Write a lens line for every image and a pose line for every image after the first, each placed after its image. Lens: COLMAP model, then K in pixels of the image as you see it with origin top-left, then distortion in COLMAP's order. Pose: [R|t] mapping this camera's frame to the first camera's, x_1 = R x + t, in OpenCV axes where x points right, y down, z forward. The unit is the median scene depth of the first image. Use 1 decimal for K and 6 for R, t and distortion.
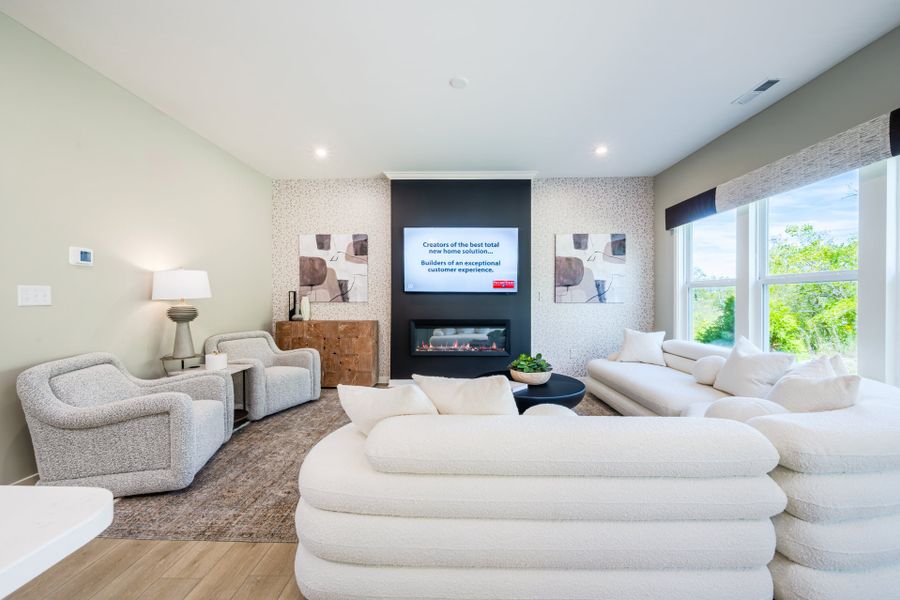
lens RADIAL K [[359.9, 0, 453.7], [0, 359.9, 301.0], [0, 0, 1]] dist [-0.003375, 0.001129]
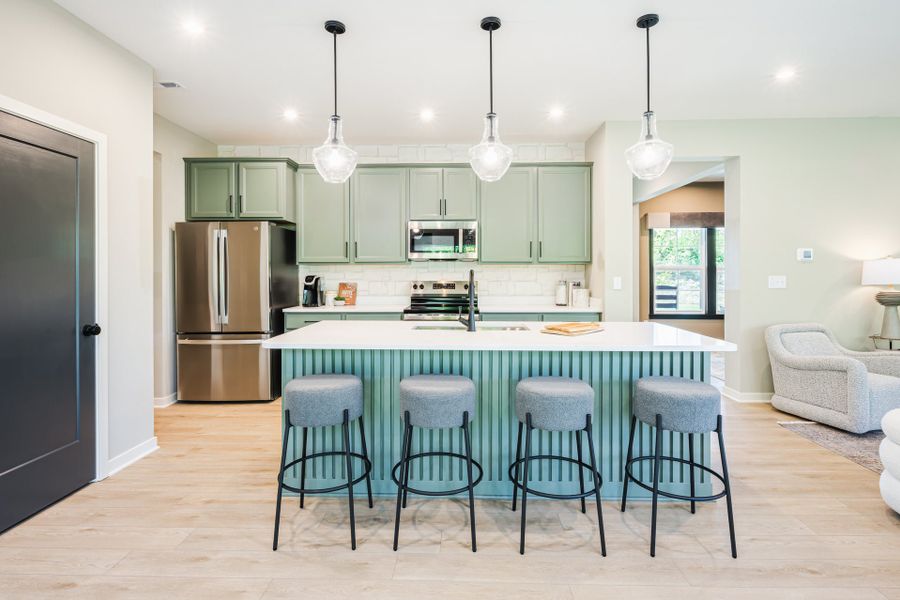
lens RADIAL K [[448.3, 0, 455.5], [0, 448.3, 276.6], [0, 0, 1]] dist [-0.002720, 0.000492]
pose [[0.002977, 0.009872, -0.999947, 0.404832], [-0.004875, 0.999940, 0.009857, -0.025494], [0.999984, 0.004846, 0.003025, -0.218338]]
